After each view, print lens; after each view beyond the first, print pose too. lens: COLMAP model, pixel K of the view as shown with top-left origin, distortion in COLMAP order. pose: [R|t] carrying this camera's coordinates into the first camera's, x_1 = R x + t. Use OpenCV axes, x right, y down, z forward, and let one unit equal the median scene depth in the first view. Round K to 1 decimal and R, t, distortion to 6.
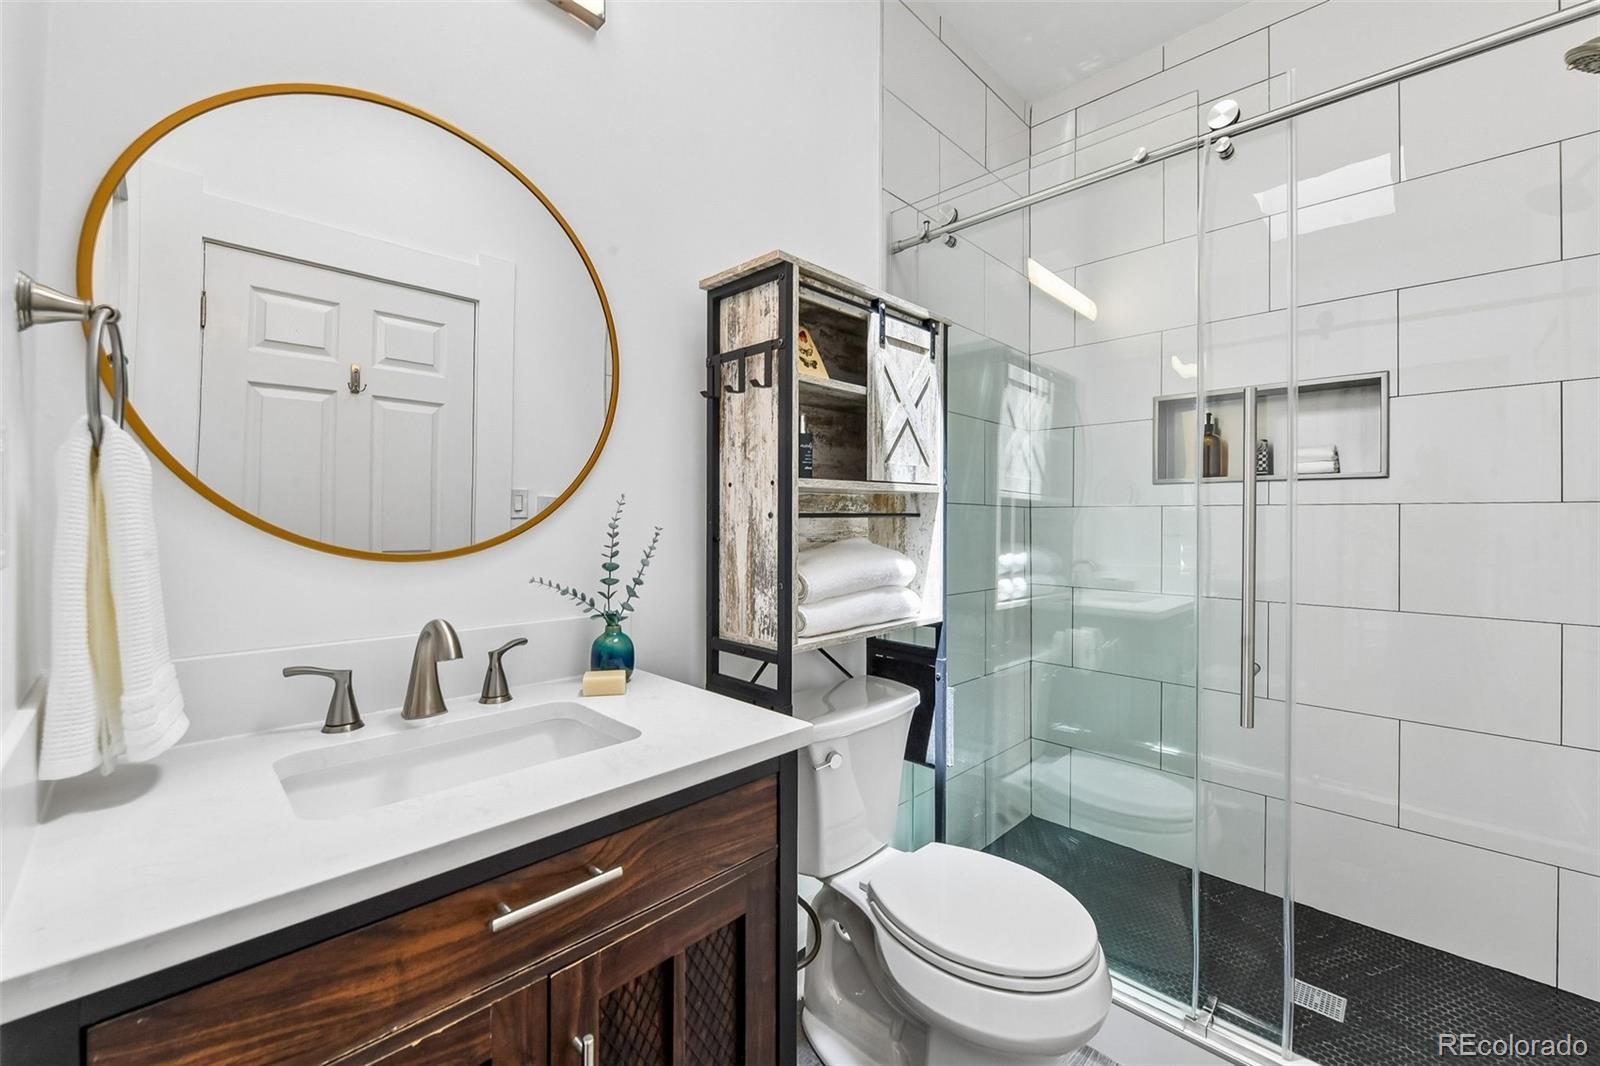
lens RADIAL K [[656.9, 0, 803.0], [0, 656.9, 520.4], [0, 0, 1]] dist [-0.001384, -0.000350]
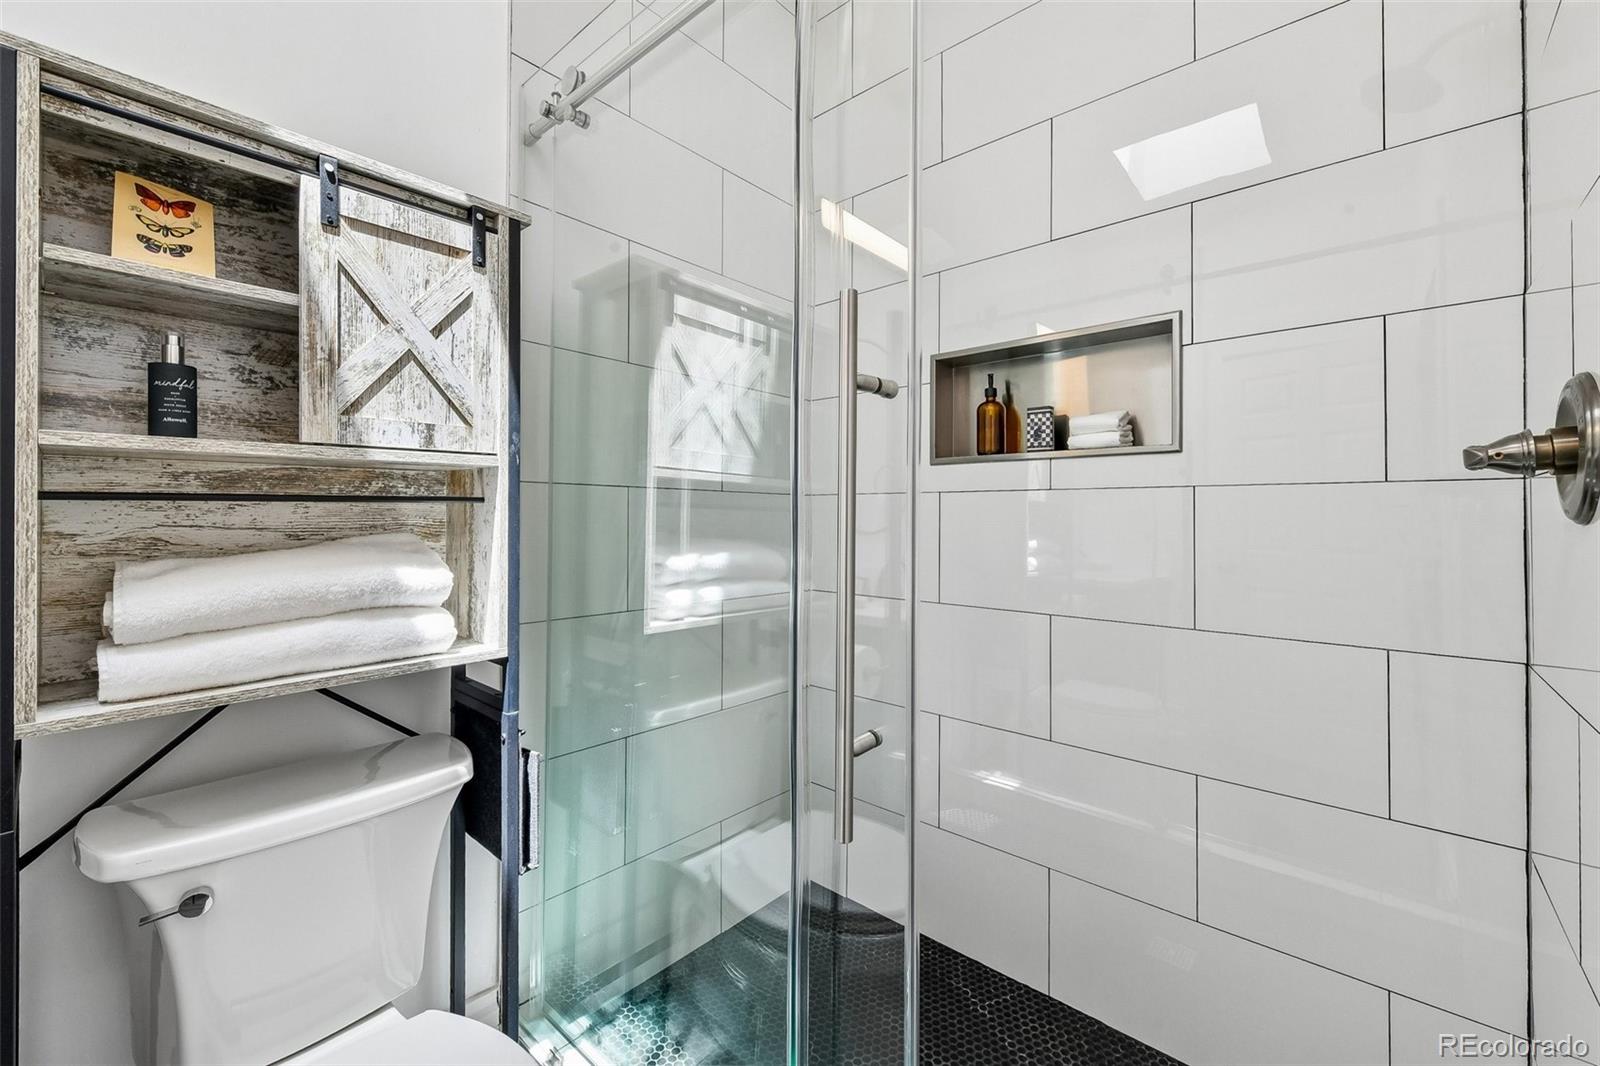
lens RADIAL K [[651.7, 0, 794.8], [0, 651.7, 507.5], [0, 0, 1]] dist [0.000138, -0.000007]
pose [[0.999099, 0.001148, 0.042436, 0.478489], [-0.000723, 0.999949, -0.010047, 0.006783], [-0.042445, 0.010007, 0.999049, 0.313411]]
